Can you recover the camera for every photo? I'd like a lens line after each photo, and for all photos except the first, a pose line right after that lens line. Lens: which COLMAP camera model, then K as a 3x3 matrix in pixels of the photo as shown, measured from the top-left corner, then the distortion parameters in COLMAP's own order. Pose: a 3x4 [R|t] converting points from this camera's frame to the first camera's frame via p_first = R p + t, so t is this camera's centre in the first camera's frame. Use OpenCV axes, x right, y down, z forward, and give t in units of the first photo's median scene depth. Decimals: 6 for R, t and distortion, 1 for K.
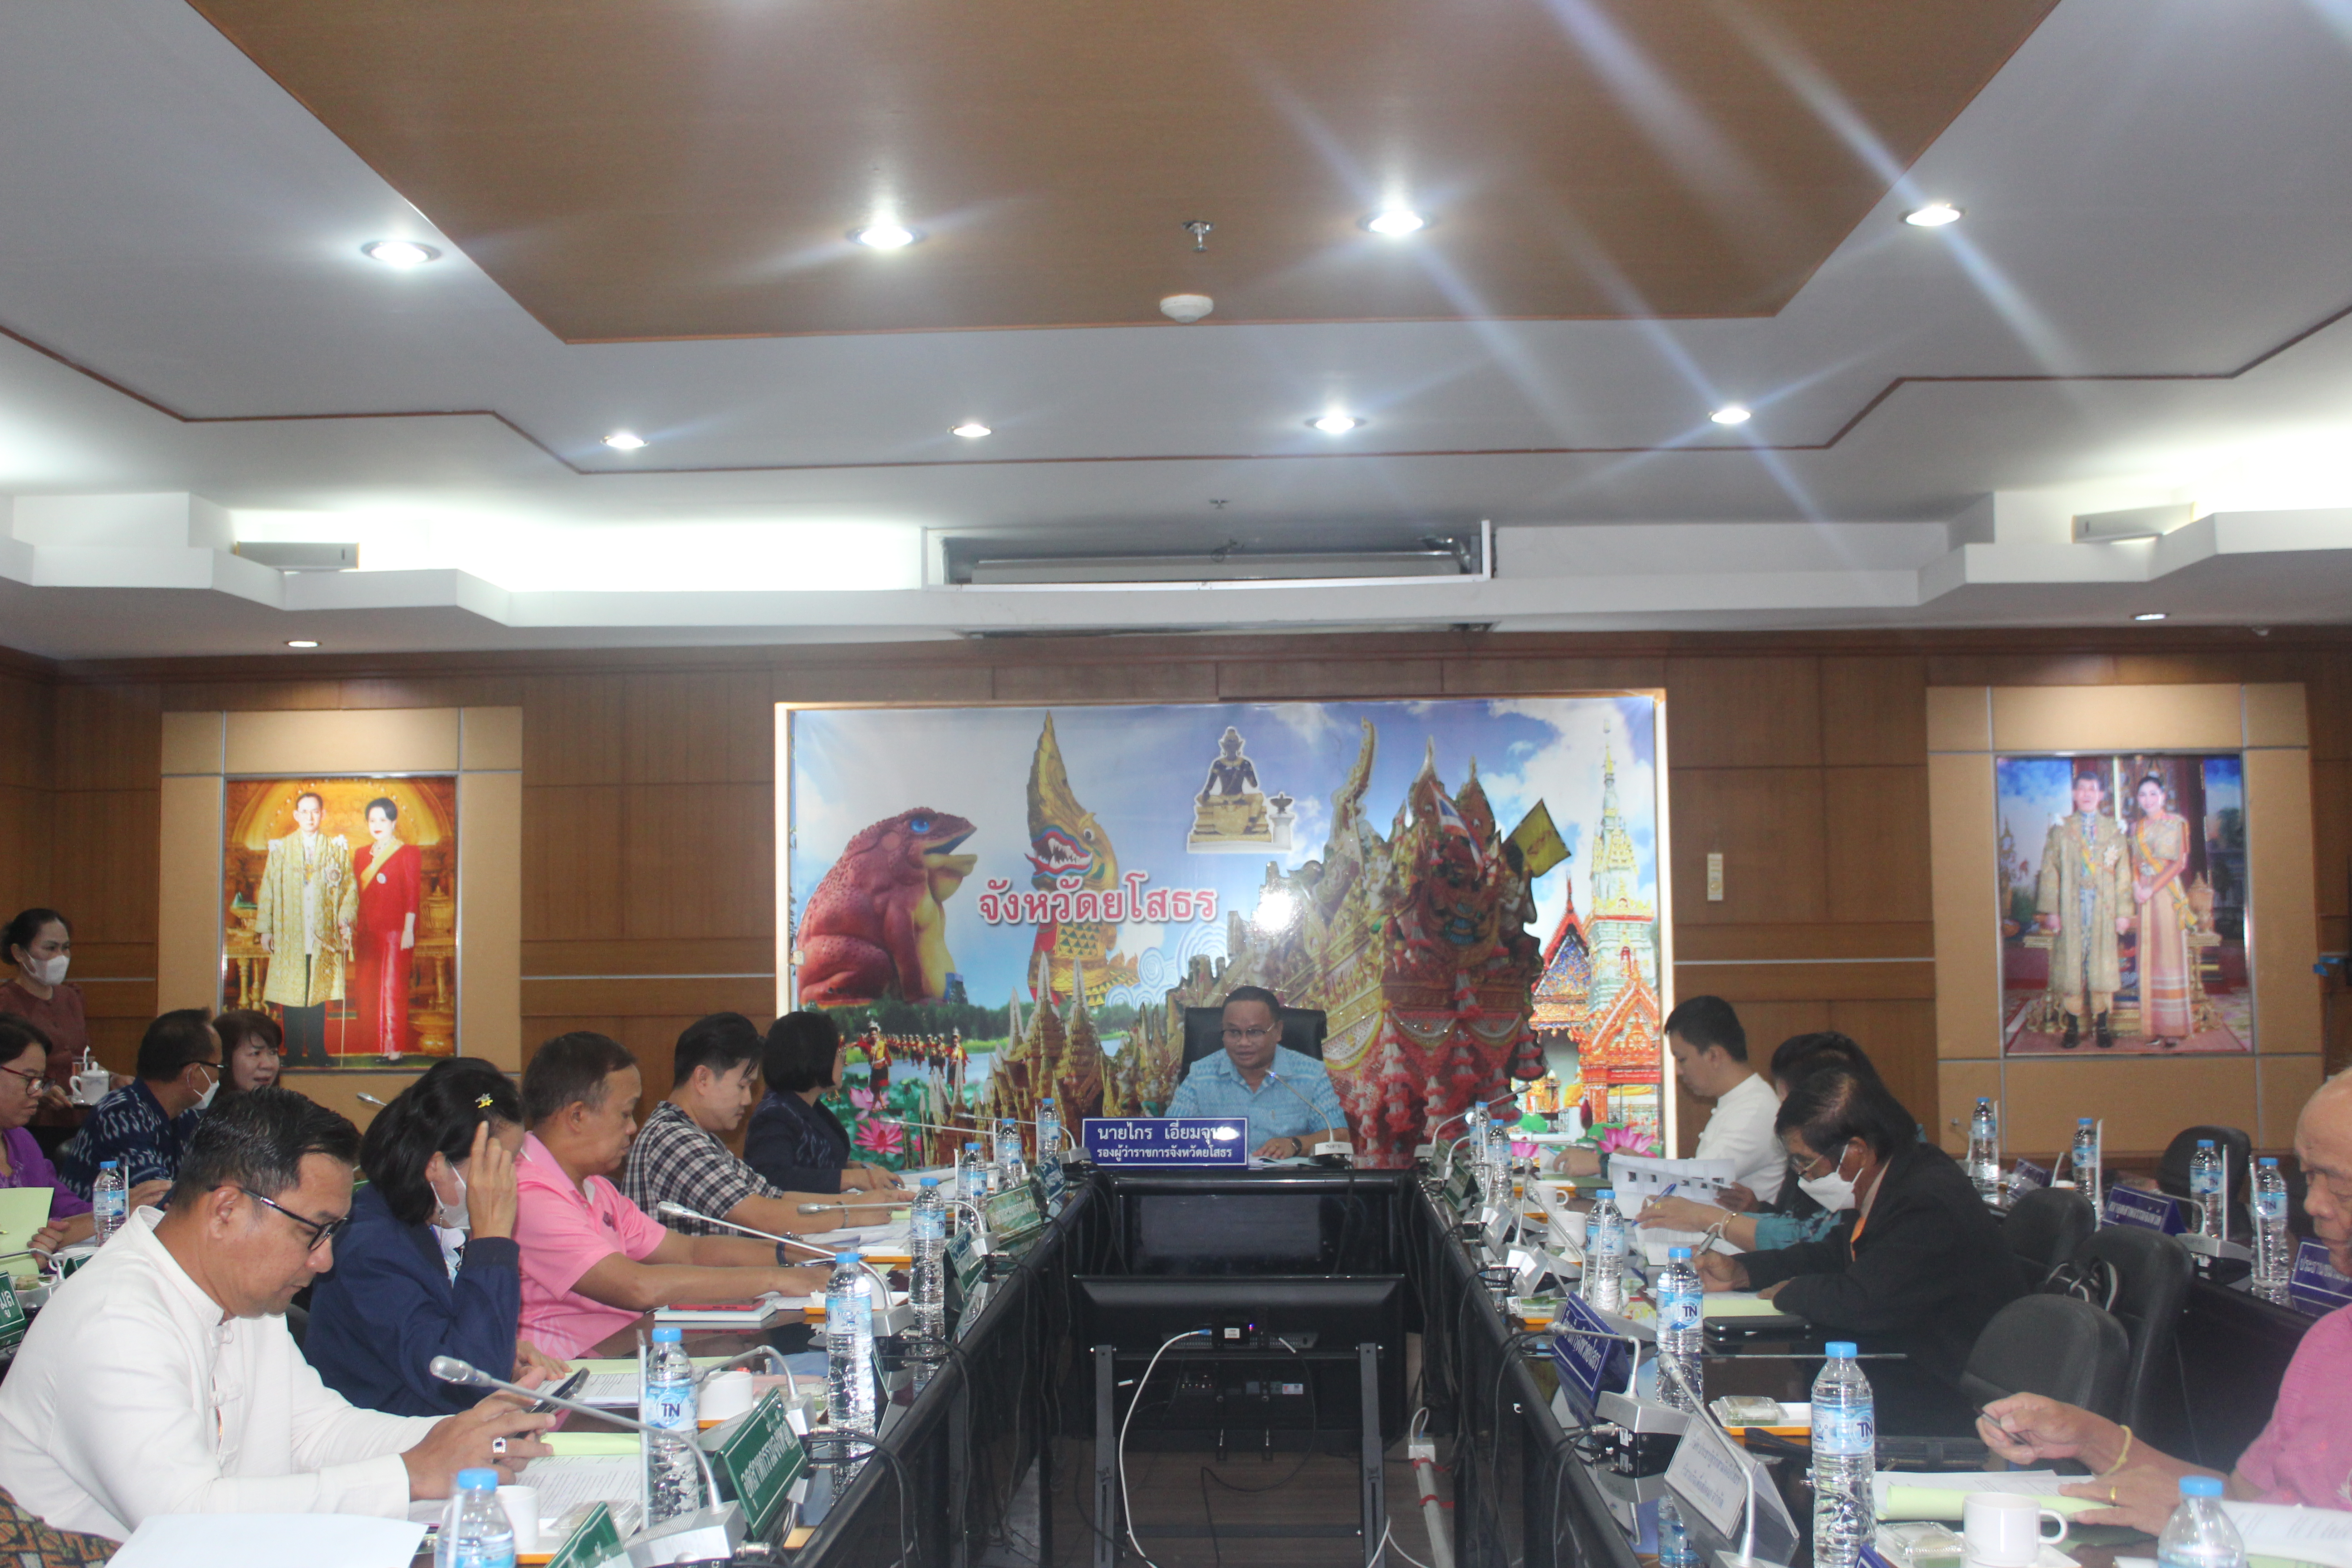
lens RADIAL K [[2539.7, 0, 1174.9], [0, 2539.7, 844.5], [0, 0, 1]] dist [-0.153706, 0.214549]
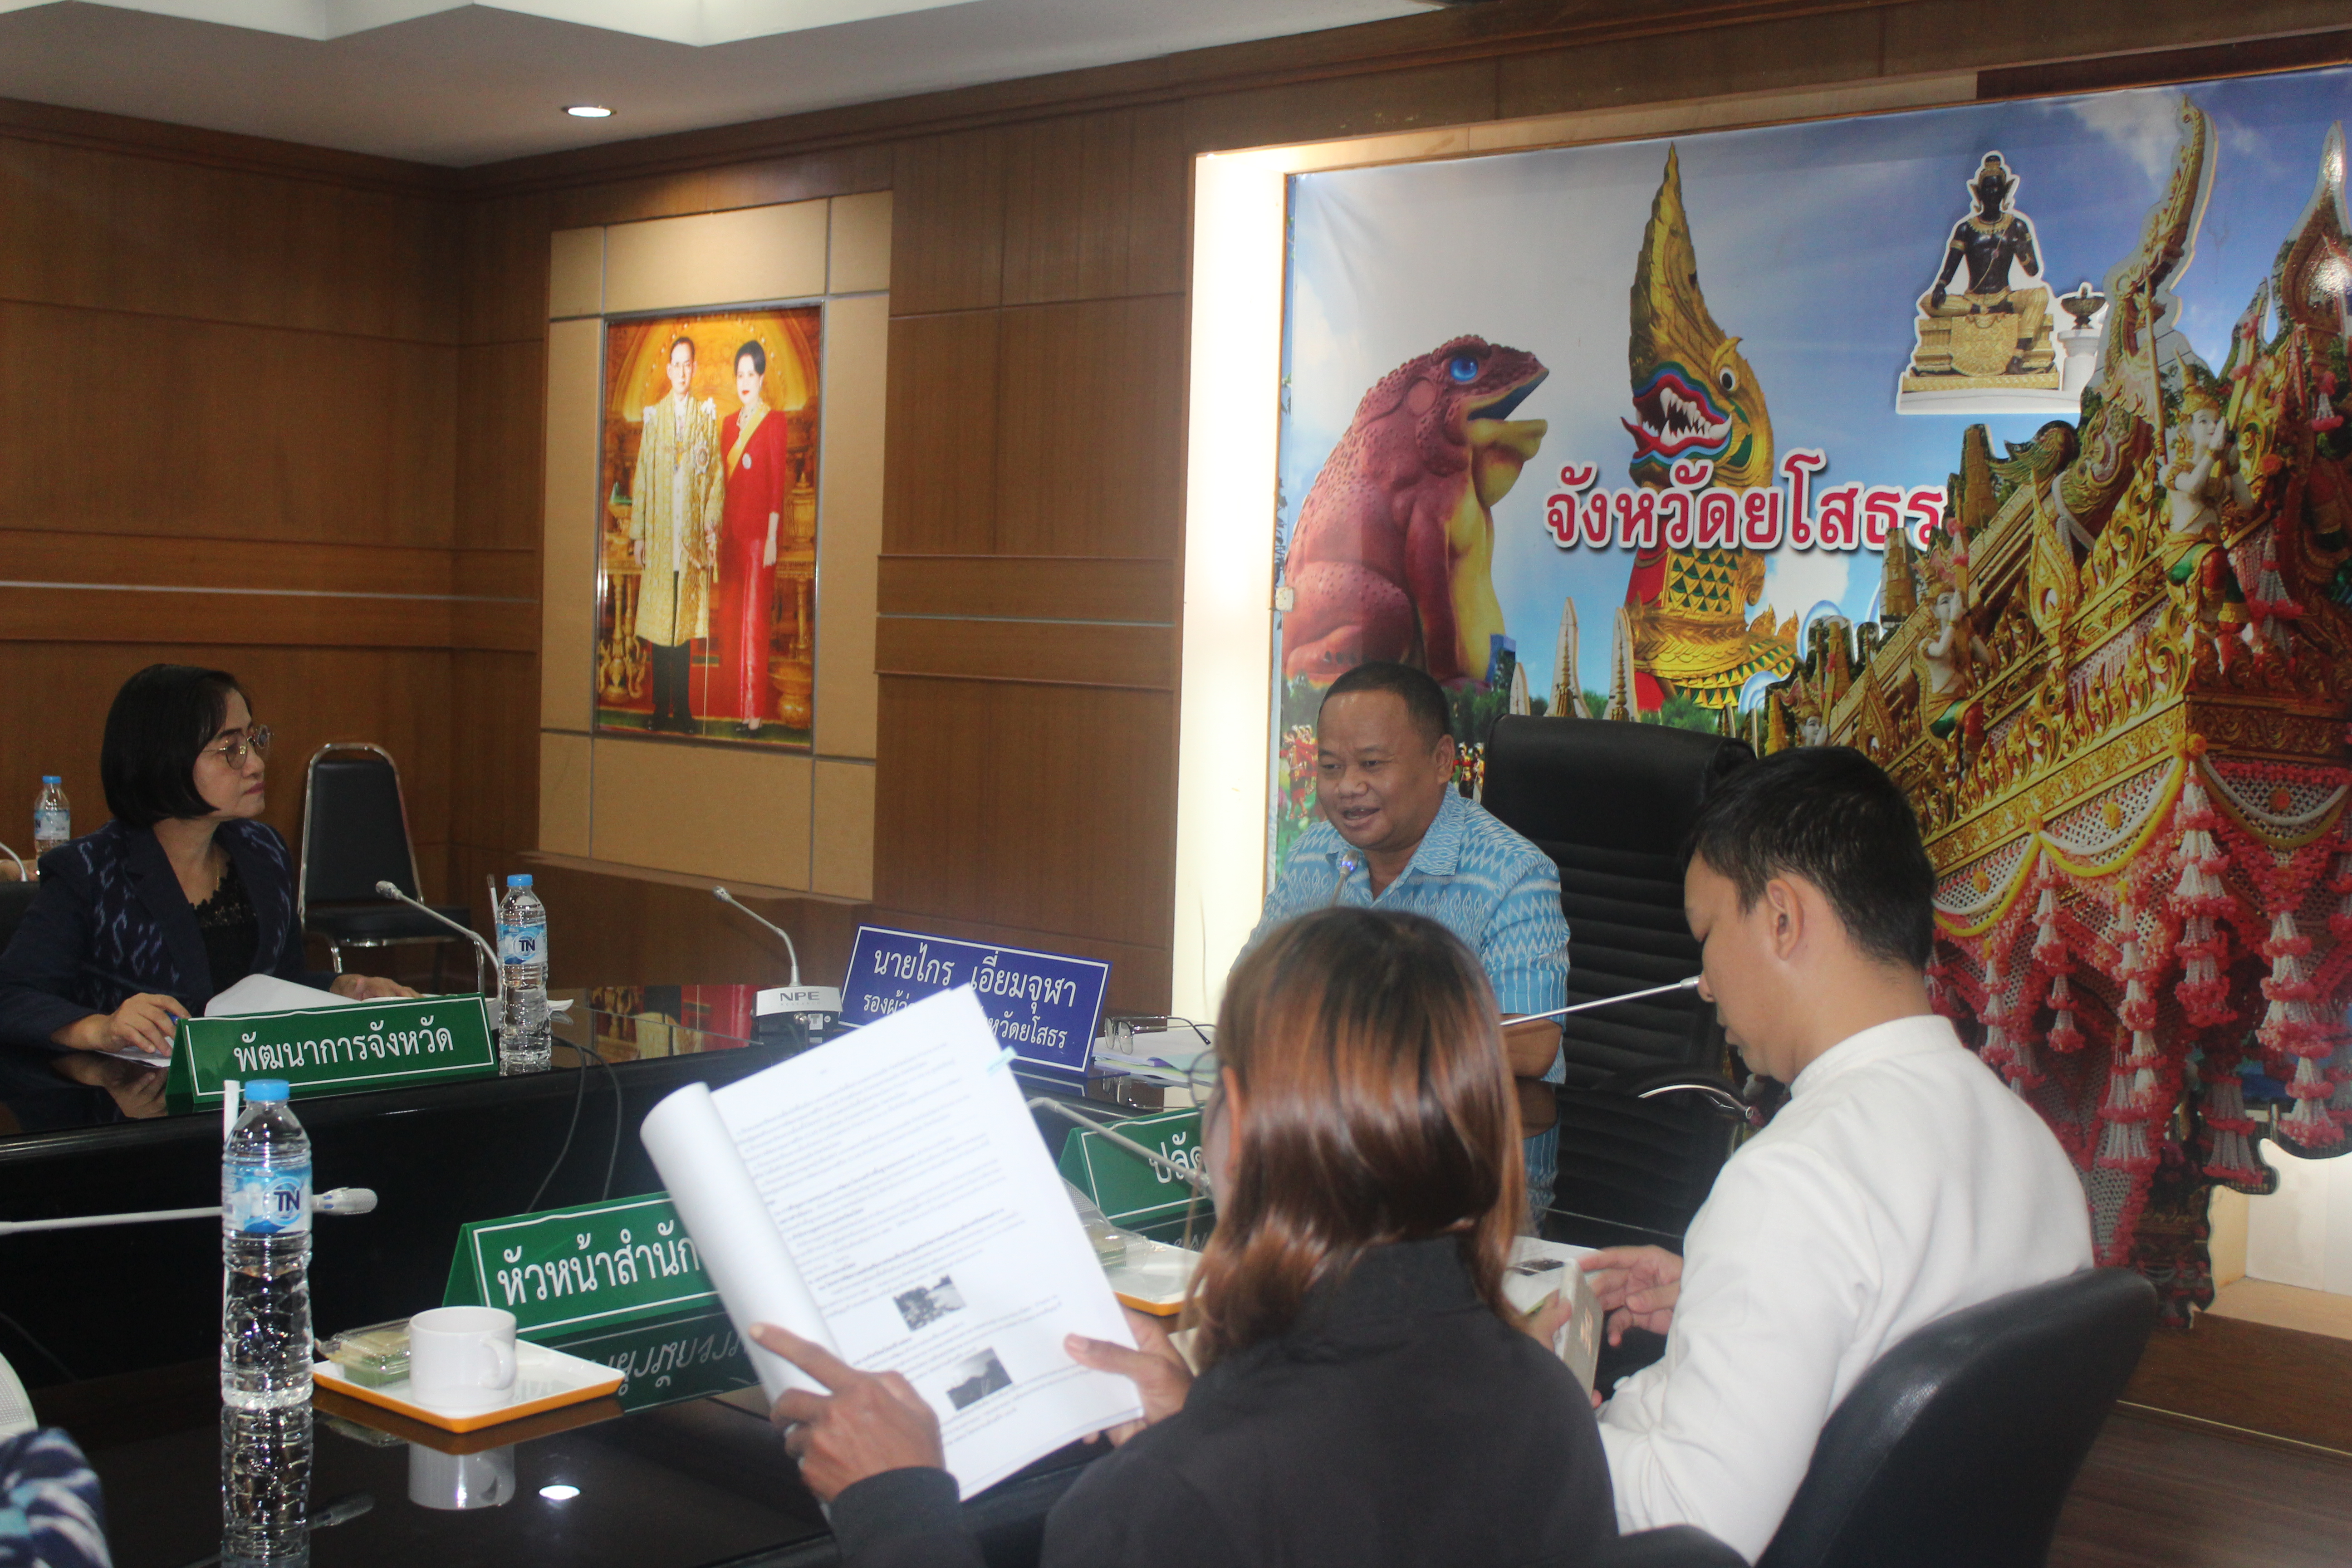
lens RADIAL K [[2810.5, 0, 1176.0], [0, 2810.5, 784.0], [0, 0, 1]] dist [-0.109923, 0.153625]
pose [[0.738128, 0.076138, -0.670351, 0.280442], [-0.011434, 0.994881, 0.100407, 0.022900], [0.674564, -0.066448, 0.735219, 0.514473]]
